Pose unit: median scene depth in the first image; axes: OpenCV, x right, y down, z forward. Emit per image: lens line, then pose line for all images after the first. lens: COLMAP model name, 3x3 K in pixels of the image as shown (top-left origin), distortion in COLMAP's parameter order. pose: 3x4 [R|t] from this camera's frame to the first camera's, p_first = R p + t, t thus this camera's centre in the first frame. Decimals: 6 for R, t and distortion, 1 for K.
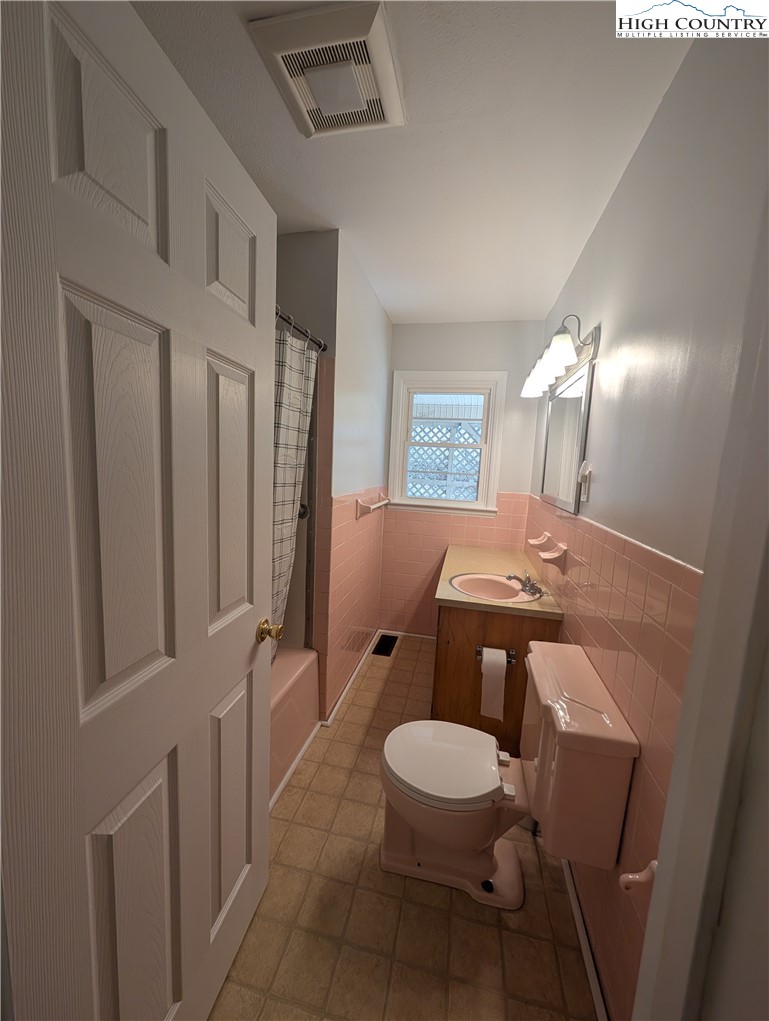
lens RADIAL K [[387.8, 0, 385.3], [0, 387.8, 512.3], [0, 0, 1]] dist [-0.000905, 0.000265]
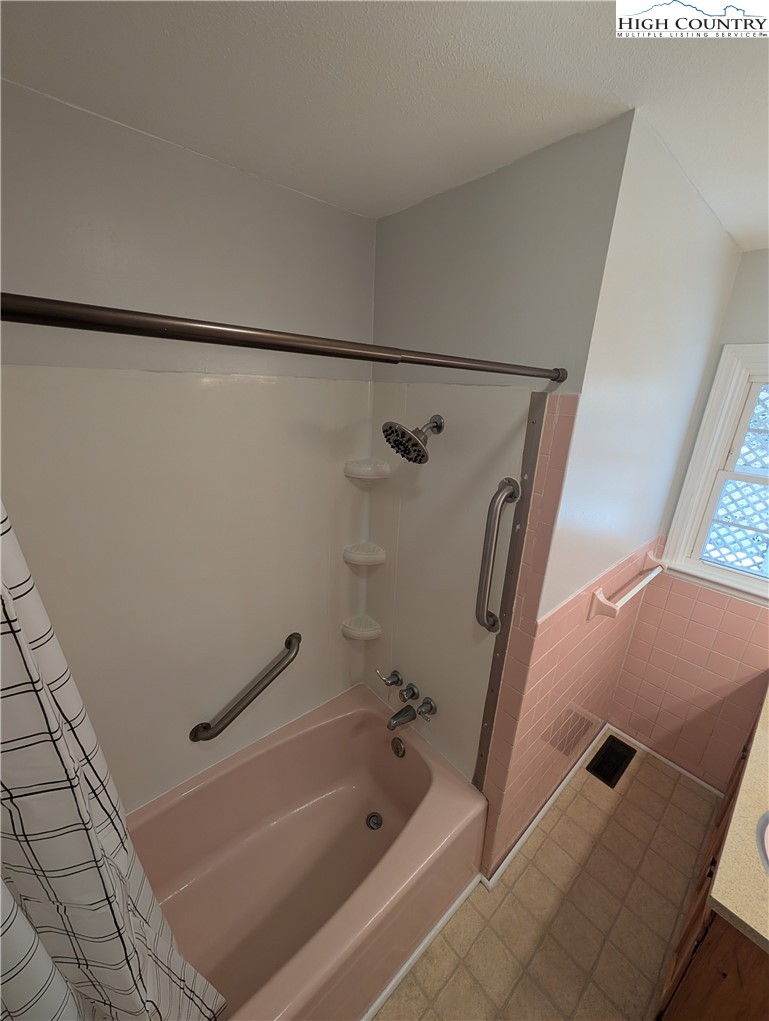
lens RADIAL K [[387.8, 0, 385.3], [0, 387.8, 512.3], [0, 0, 1]] dist [-0.000905, 0.000265]
pose [[0.800452, 0.178529, -0.572192, -0.008985], [-0.079696, 0.977837, 0.193605, -0.295844], [0.594075, -0.109371, 0.796940, 0.365591]]
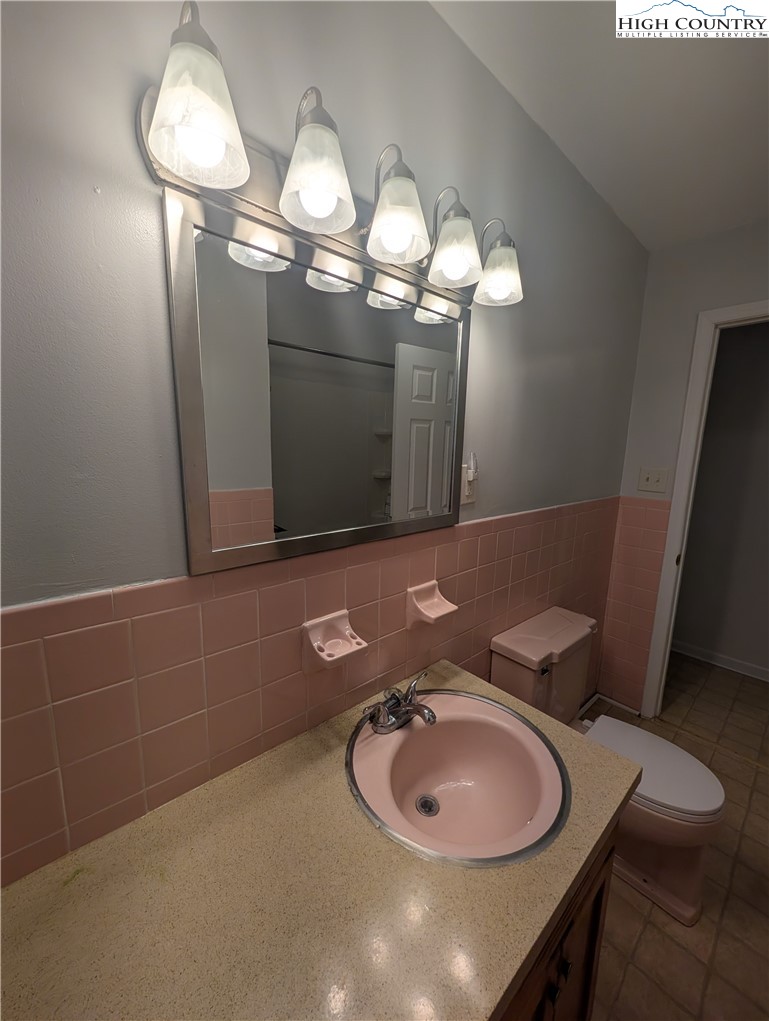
lens RADIAL K [[387.8, 0, 385.3], [0, 387.8, 512.3], [0, 0, 1]] dist [-0.000905, 0.000265]
pose [[-0.798896, -0.162942, 0.578977, 0.138629], [0.014465, 0.957122, 0.289323, -0.192514], [-0.601295, 0.239514, -0.762285, 1.330089]]
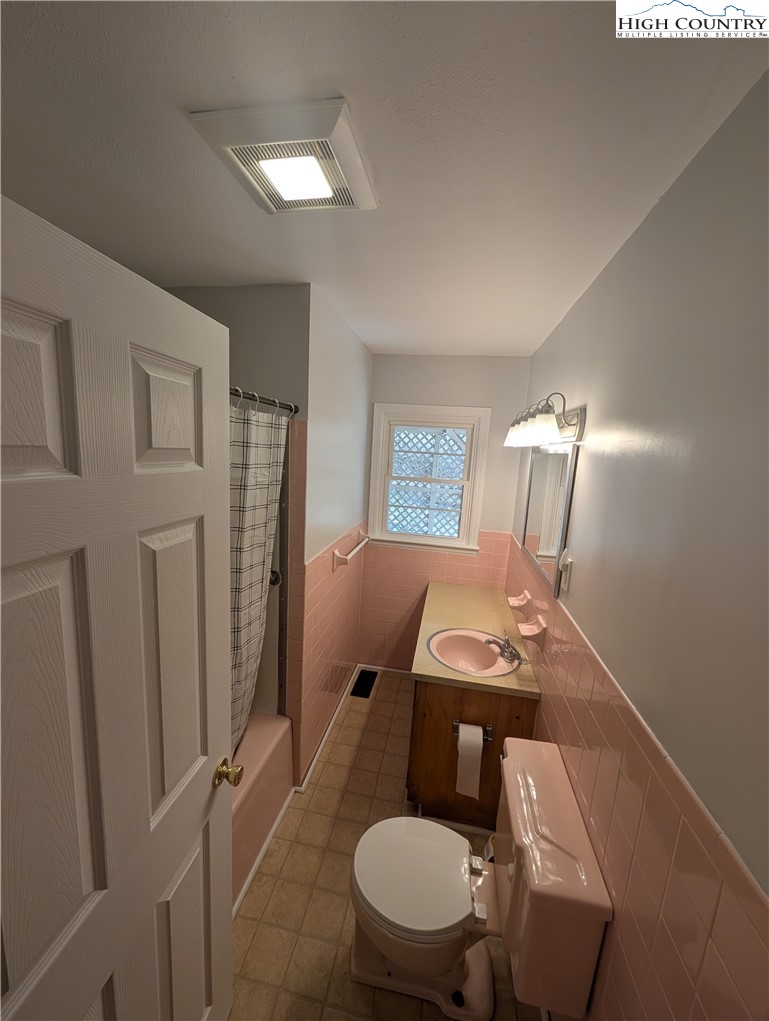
lens RADIAL K [[387.8, 0, 385.3], [0, 387.8, 512.3], [0, 0, 1]] dist [-0.000905, 0.000265]
pose [[0.999336, 0.004472, 0.036153, 0.023546], [-0.005968, 0.999125, 0.041385, -0.198859], [-0.035937, -0.041573, 0.998489, 0.045169]]
